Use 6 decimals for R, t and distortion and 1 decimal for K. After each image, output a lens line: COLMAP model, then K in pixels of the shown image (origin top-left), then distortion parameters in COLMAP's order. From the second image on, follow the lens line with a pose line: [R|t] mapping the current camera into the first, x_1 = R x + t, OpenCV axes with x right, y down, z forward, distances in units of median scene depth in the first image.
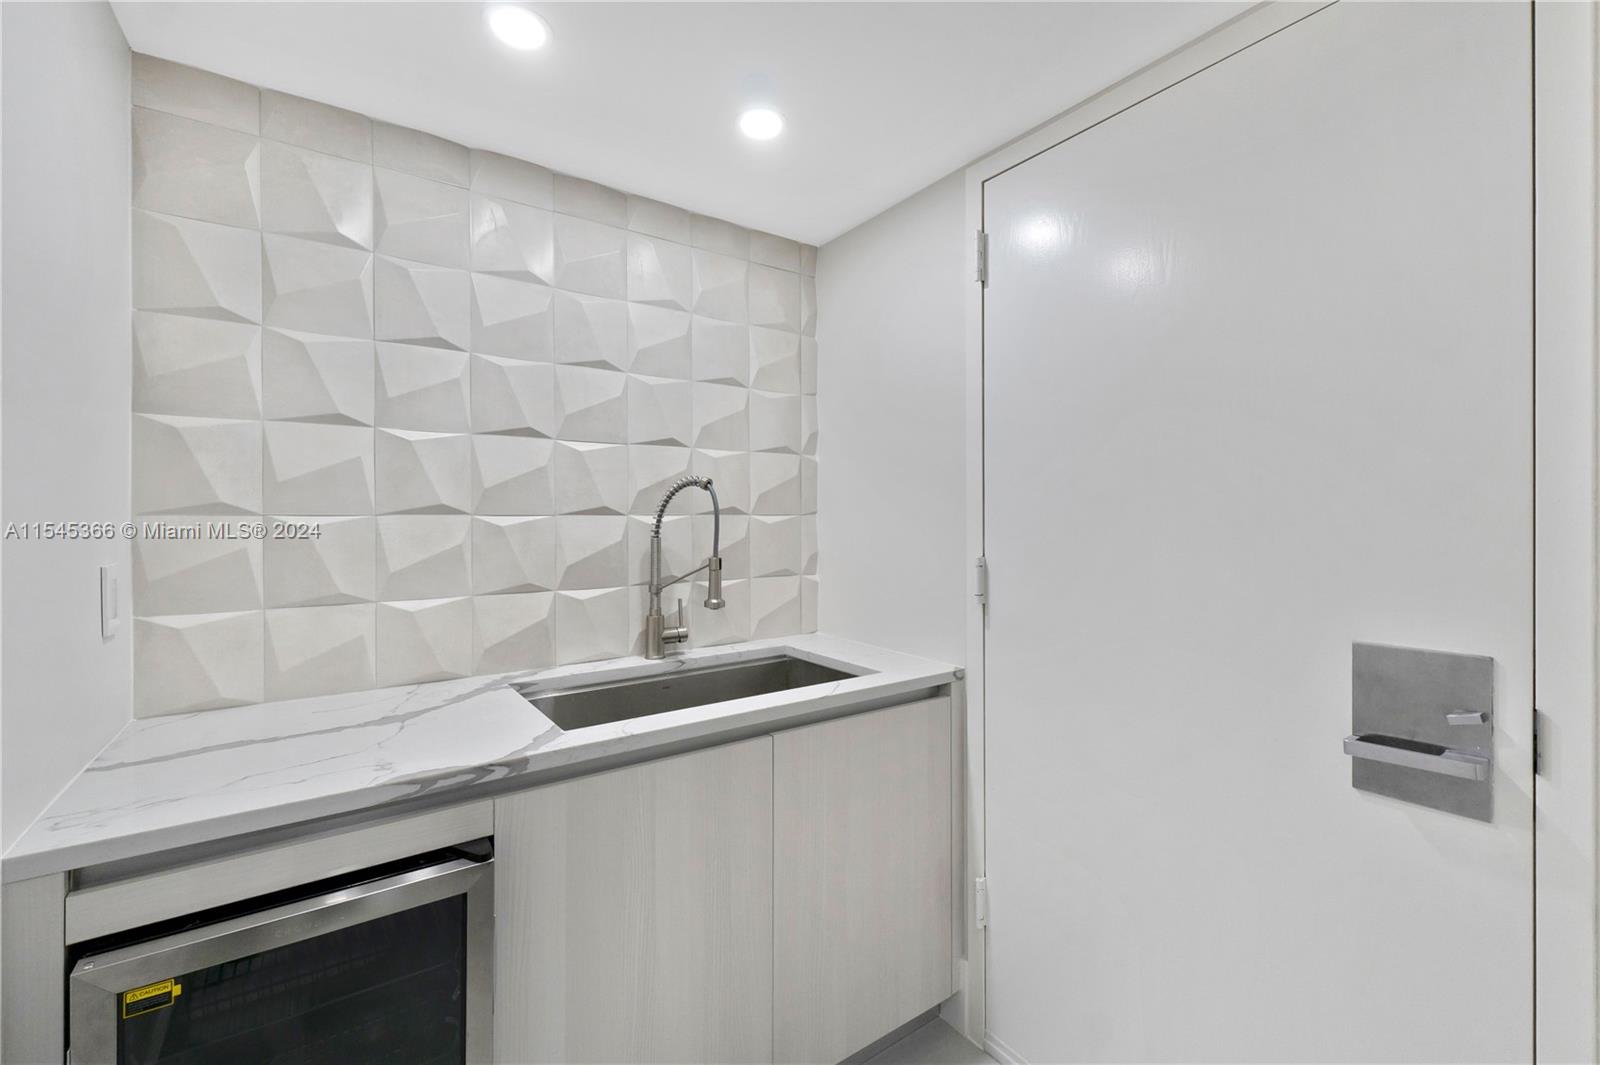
lens RADIAL K [[687.0, 0, 794.4], [0, 687.0, 523.3], [0, 0, 1]] dist [0.003418, 0.000332]
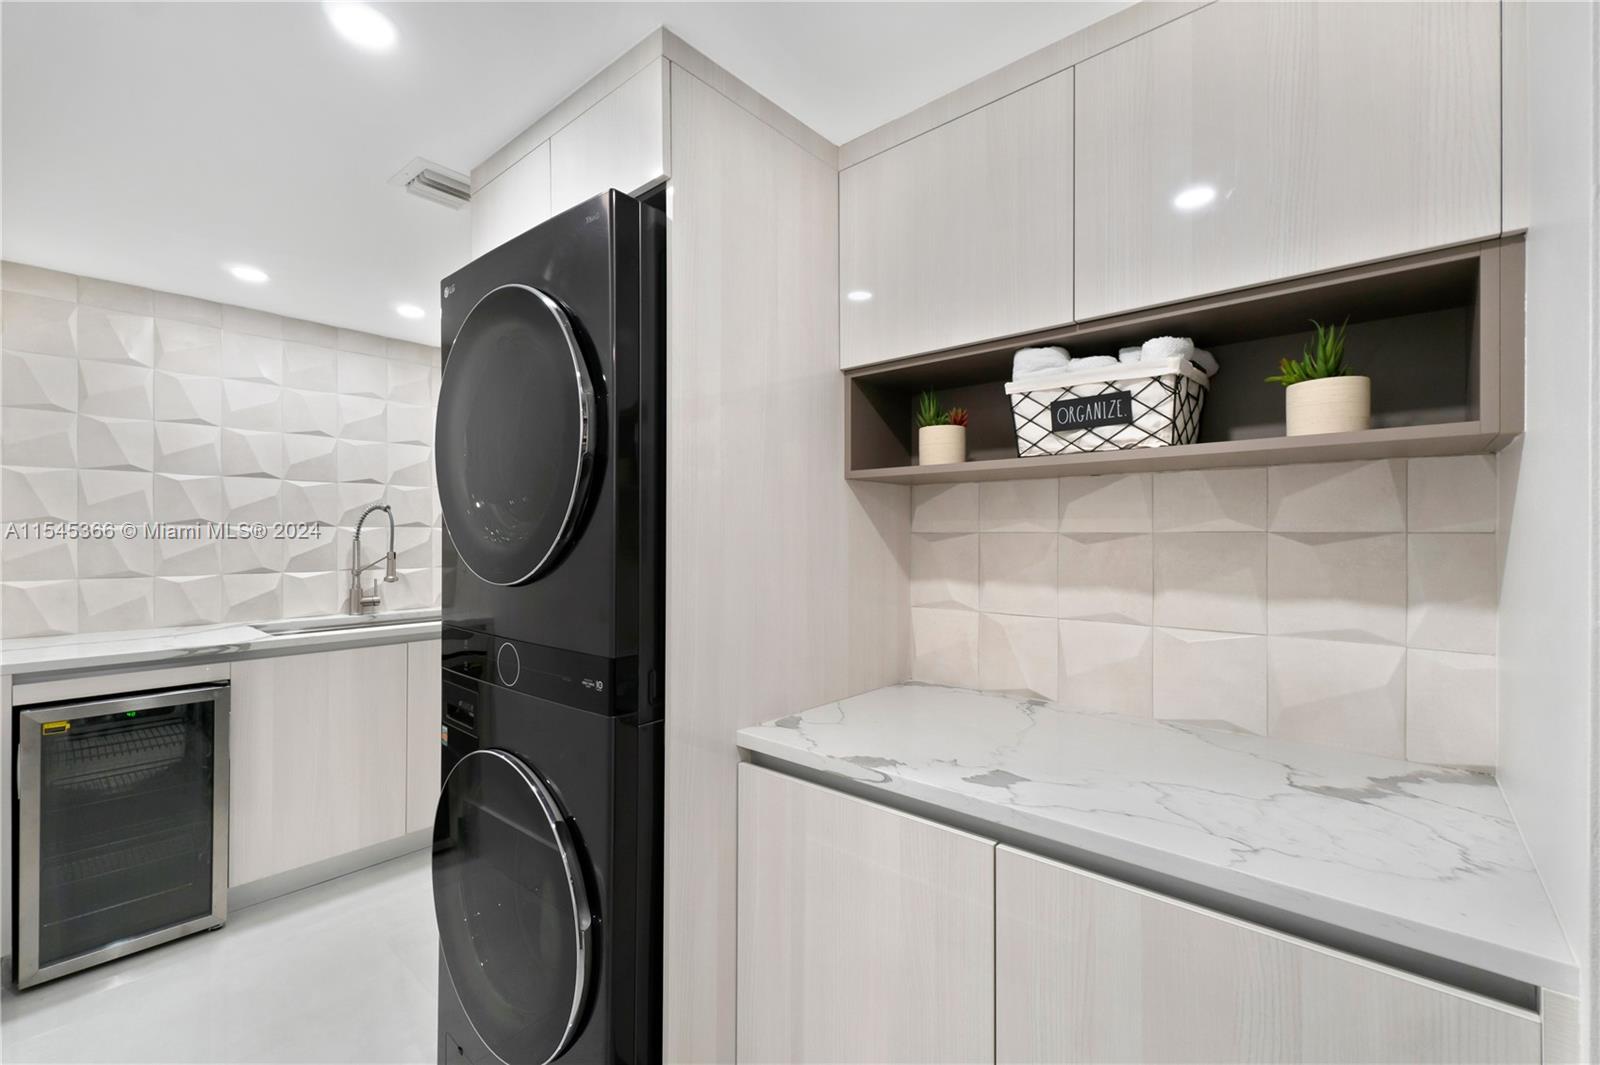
lens RADIAL K [[685.3, 0, 796.7], [0, 685.3, 536.8], [0, 0, 1]] dist [0.003504, -0.001137]
pose [[0.970096, 0.004778, 0.242675, 0.472821], [-0.004011, 0.999985, -0.003654, 0.015690], [-0.242689, 0.002572, 0.970101, -0.940887]]
